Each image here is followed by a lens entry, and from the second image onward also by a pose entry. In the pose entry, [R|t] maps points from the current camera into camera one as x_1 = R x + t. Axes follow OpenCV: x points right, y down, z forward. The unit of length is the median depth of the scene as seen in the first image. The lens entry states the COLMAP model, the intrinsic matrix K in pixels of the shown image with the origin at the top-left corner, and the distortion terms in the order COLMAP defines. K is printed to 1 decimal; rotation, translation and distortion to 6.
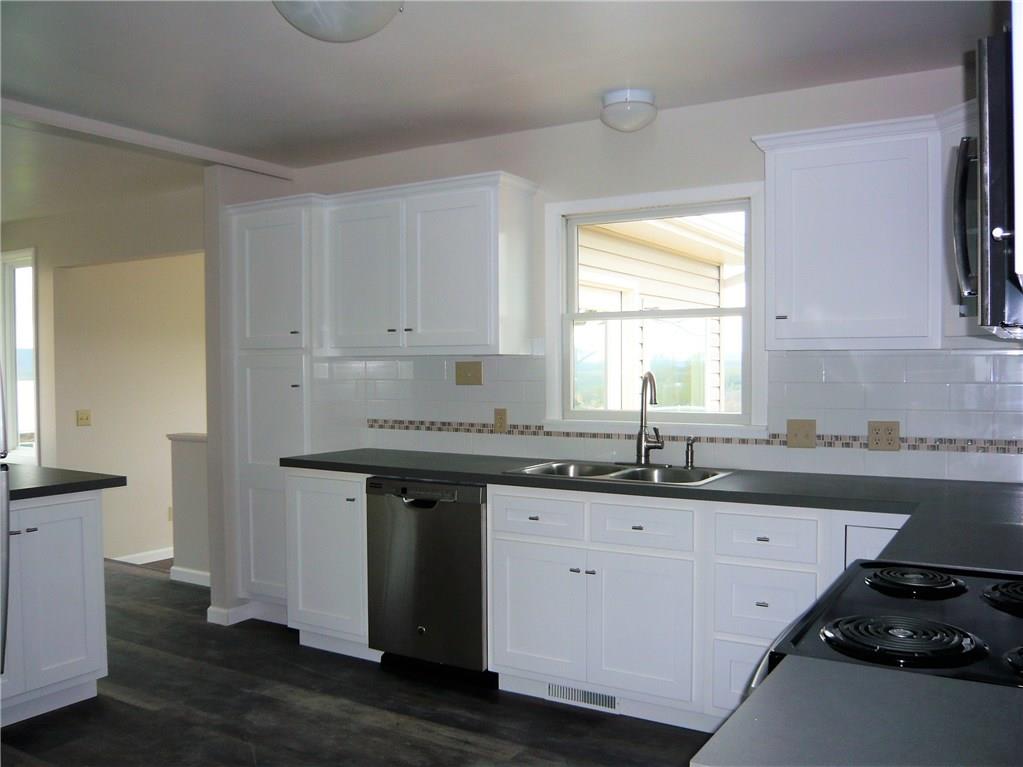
lens RADIAL K [[871.7, 0, 506.2], [0, 871.7, 386.5], [0, 0, 1]] dist [-0.105091, 0.079437]
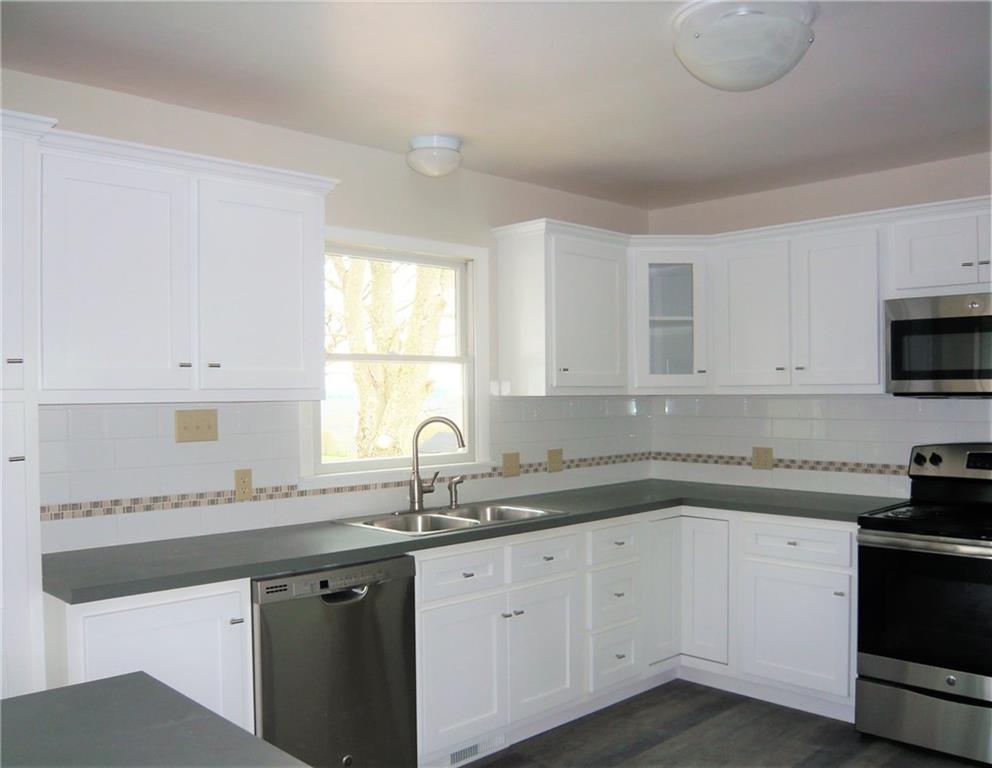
lens RADIAL K [[898.3, 0, 506.2], [0, 898.3, 391.6], [0, 0, 1]] dist [-0.126026, 0.141939]
pose [[0.241971, 0.003184, 0.970278, -0.748407], [0.031974, 0.999425, -0.011253, -0.028714], [-0.969757, 0.033747, 0.241730, 0.602575]]
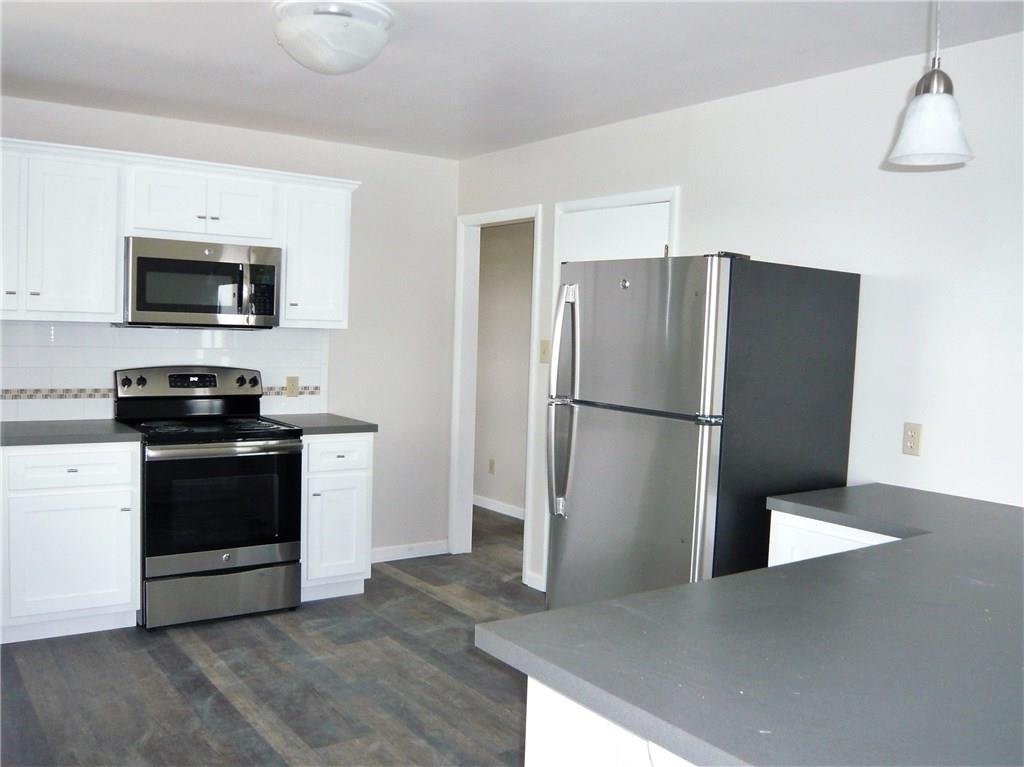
lens RADIAL K [[921.0, 0, 467.1], [0, 921.0, 385.6], [0, 0, 1]] dist [-0.005160, -0.001483]
pose [[-0.898609, -0.052608, 0.435584, -0.561789], [-0.016192, 0.996086, 0.086898, -0.051305], [-0.438450, 0.071034, -0.895944, 1.234433]]
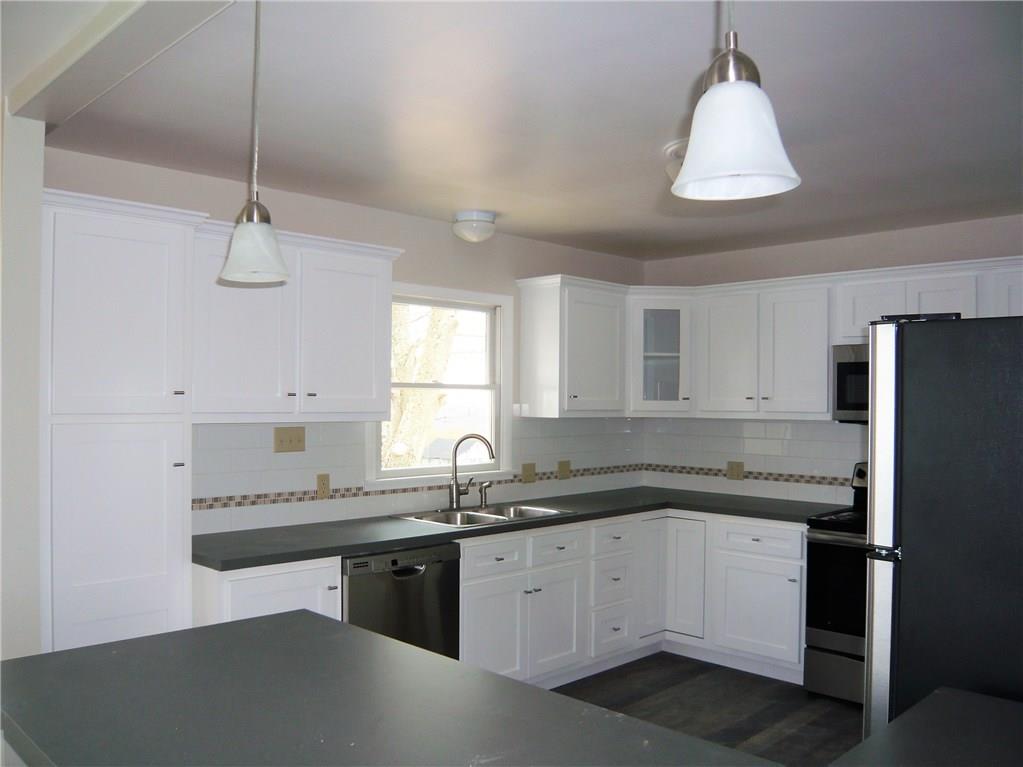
lens RADIAL K [[871.7, 0, 506.2], [0, 871.7, 386.5], [0, 0, 1]] dist [-0.105091, 0.079437]
pose [[0.239203, 0.021773, 0.970726, -0.952247], [0.016319, 0.999517, -0.026440, -0.046329], [-0.970833, 0.022166, 0.238732, 0.584415]]
